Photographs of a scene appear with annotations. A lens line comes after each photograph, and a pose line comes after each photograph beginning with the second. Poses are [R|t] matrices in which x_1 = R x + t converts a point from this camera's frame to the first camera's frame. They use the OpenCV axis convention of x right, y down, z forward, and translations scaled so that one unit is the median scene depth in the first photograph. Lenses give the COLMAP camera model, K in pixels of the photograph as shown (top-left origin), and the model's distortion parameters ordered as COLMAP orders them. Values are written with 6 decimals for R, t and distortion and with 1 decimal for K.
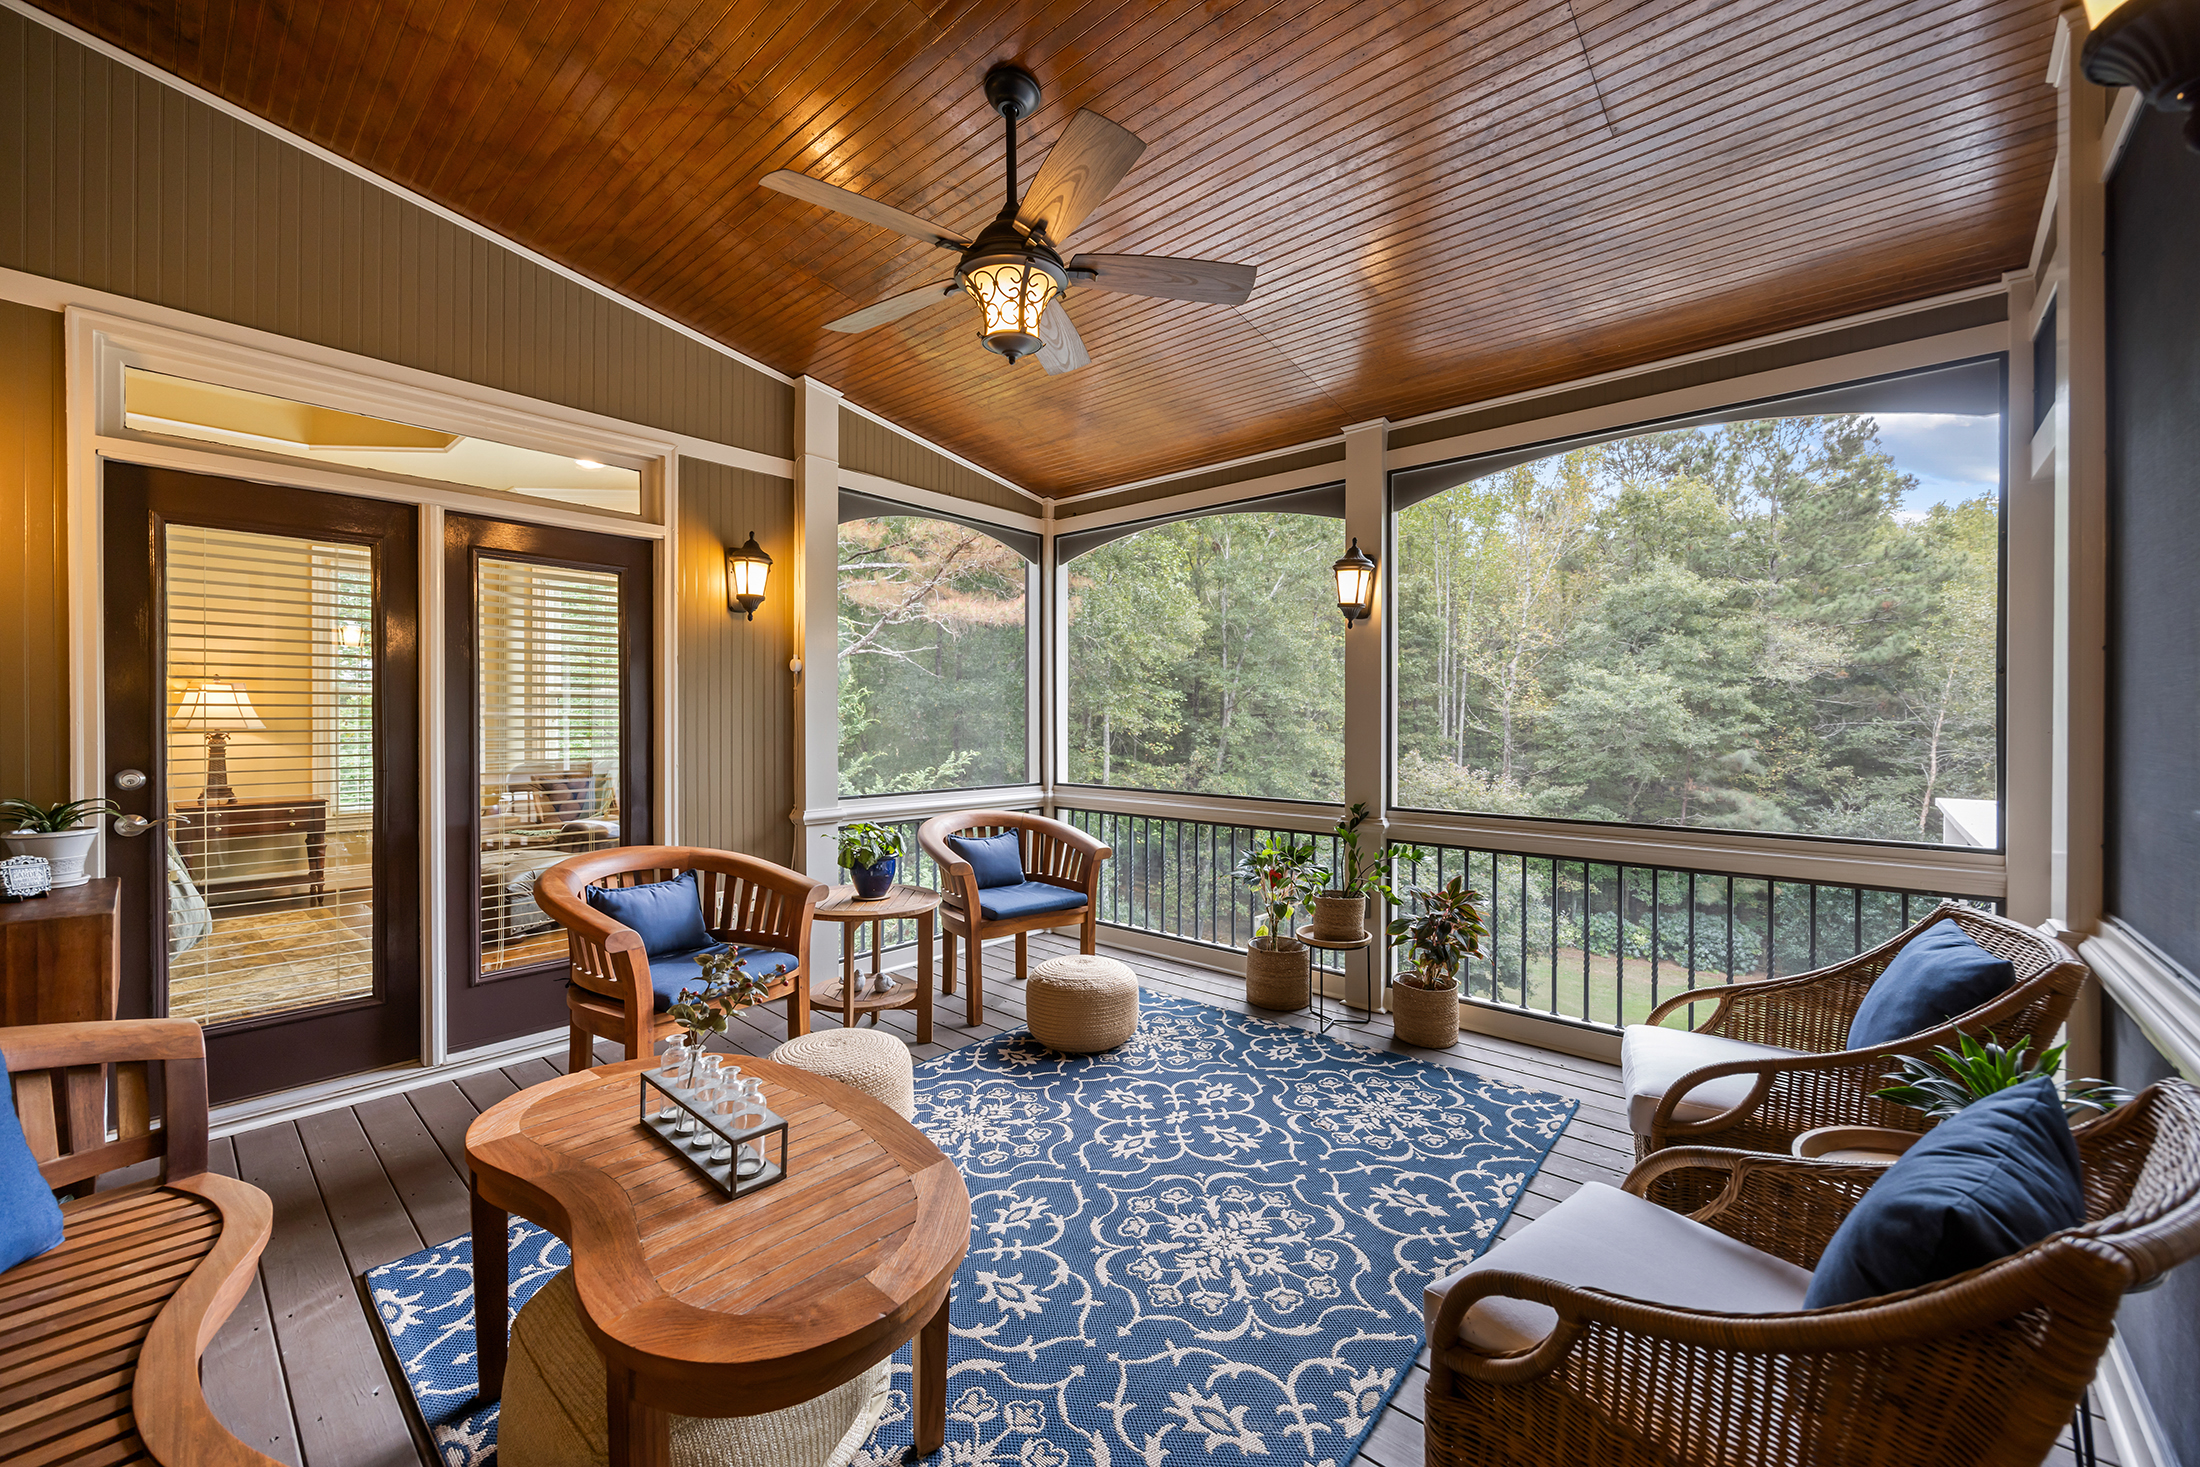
lens RADIAL K [[851.6, 0, 1085.3], [0, 851.6, 725.1], [0, 0, 1]] dist [0.005707, -0.000547]
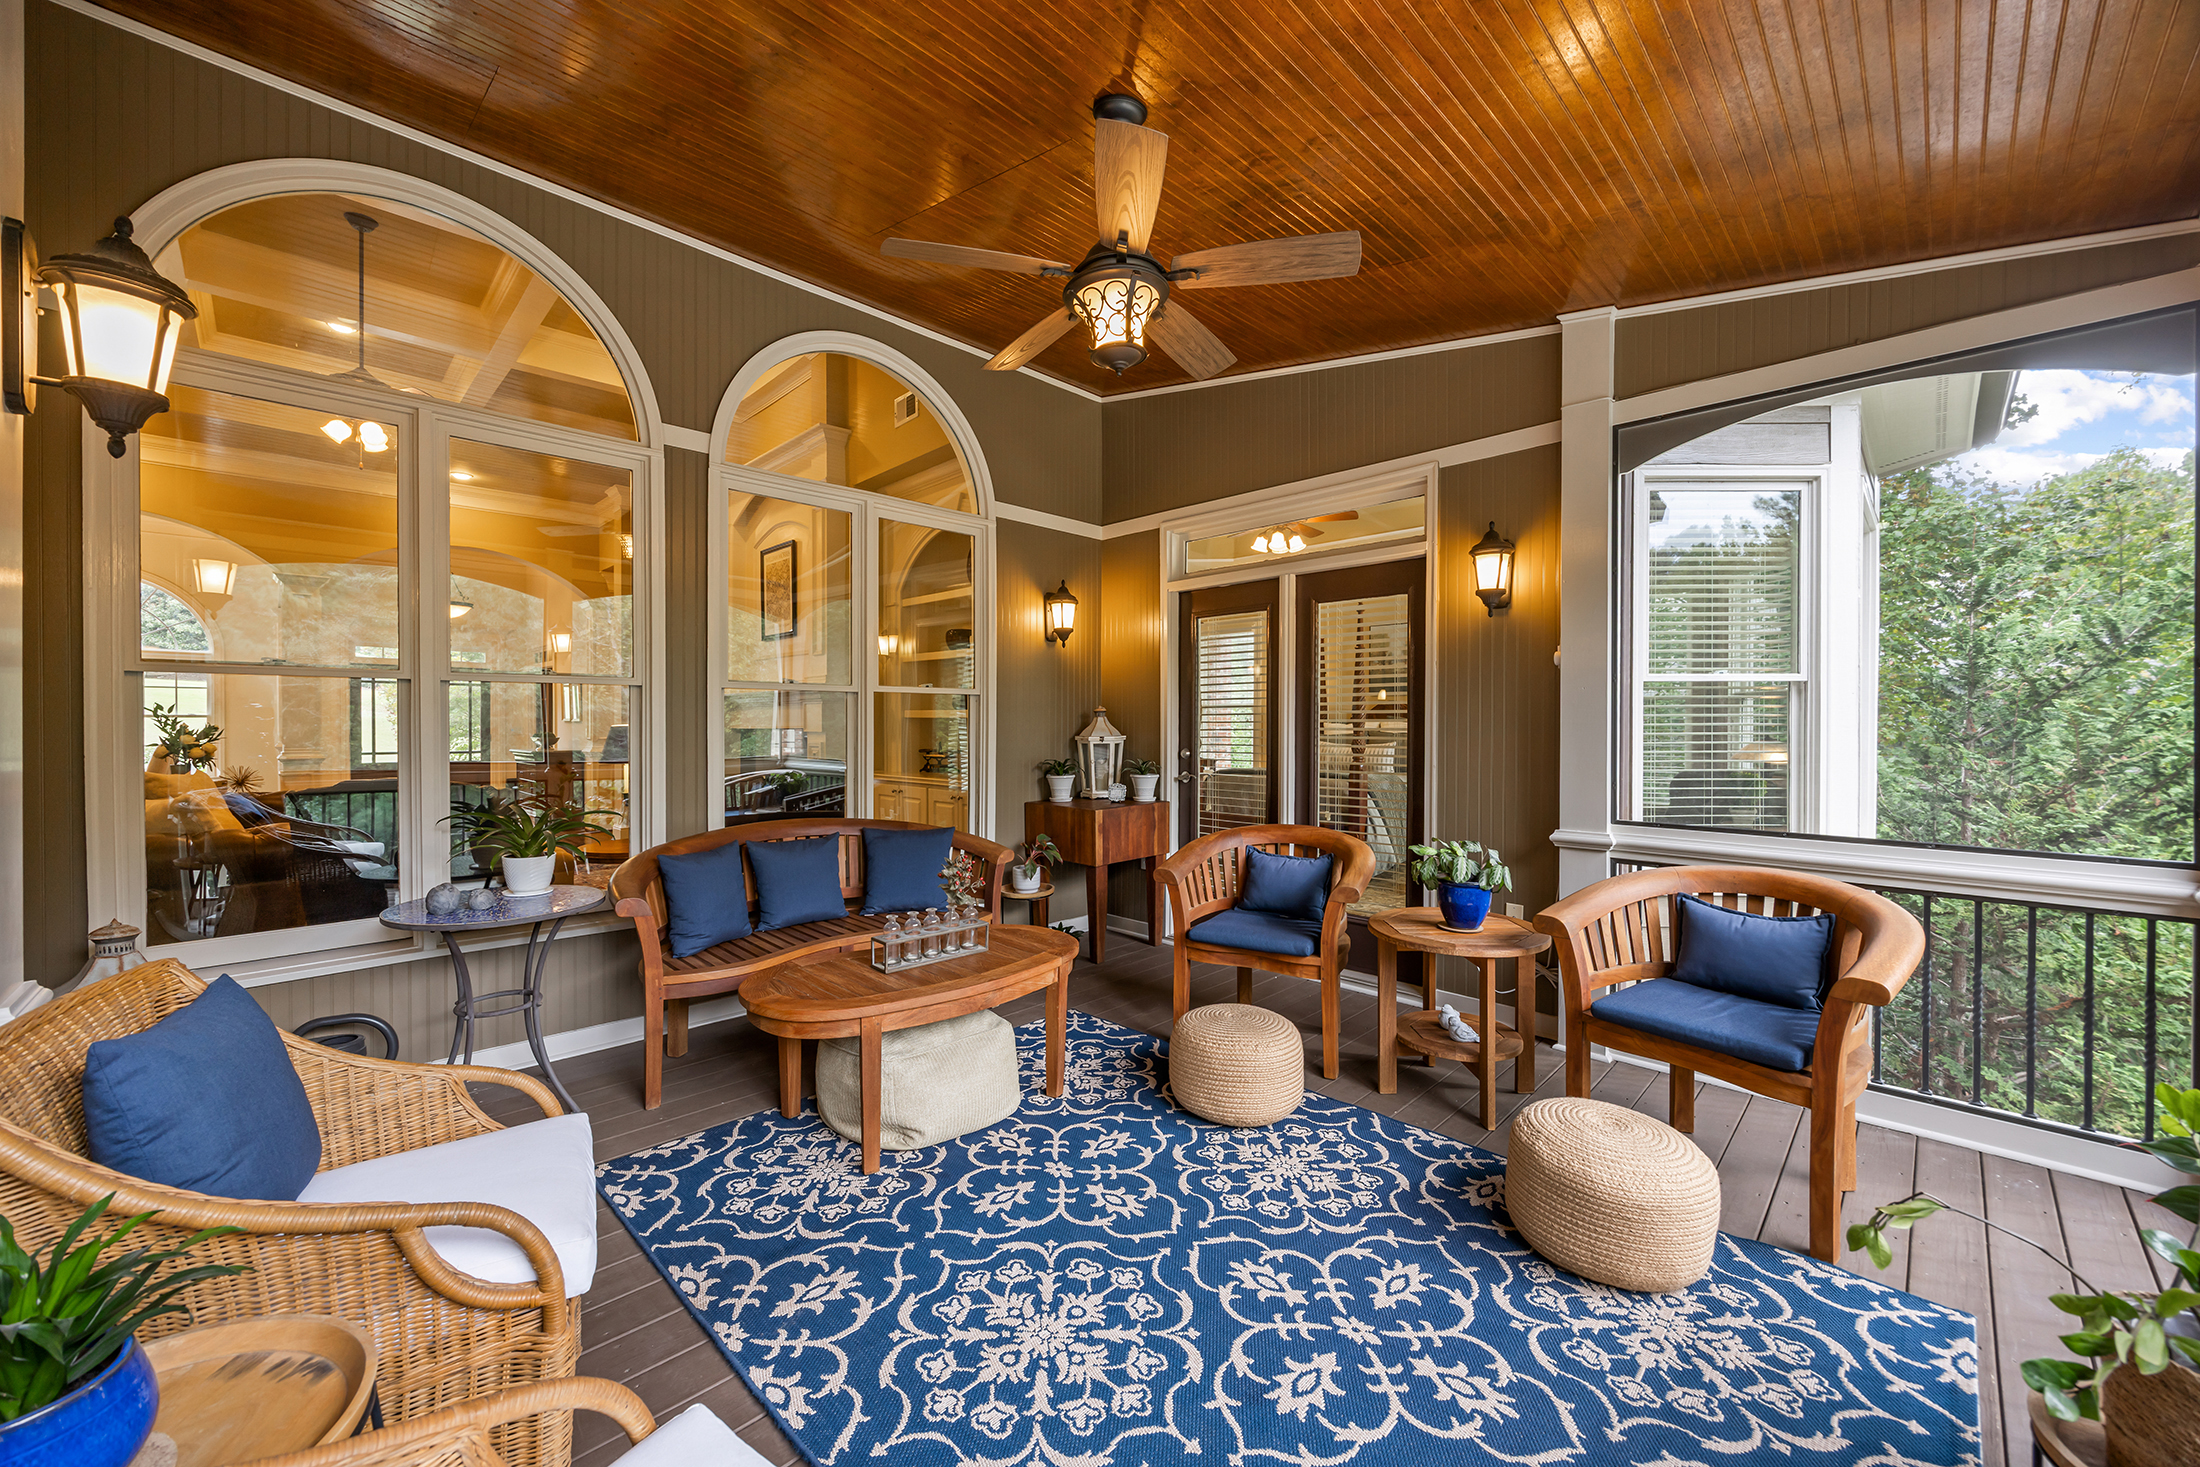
lens RADIAL K [[851.6, 0, 1090.3], [0, 851.6, 721.7], [0, 0, 1]] dist [0.005707, -0.000547]
pose [[-0.059385, -0.007732, -0.998205, 0.720609], [-0.016733, 0.999837, -0.006749, 0.009694], [0.998095, 0.016302, -0.059505, 0.781584]]
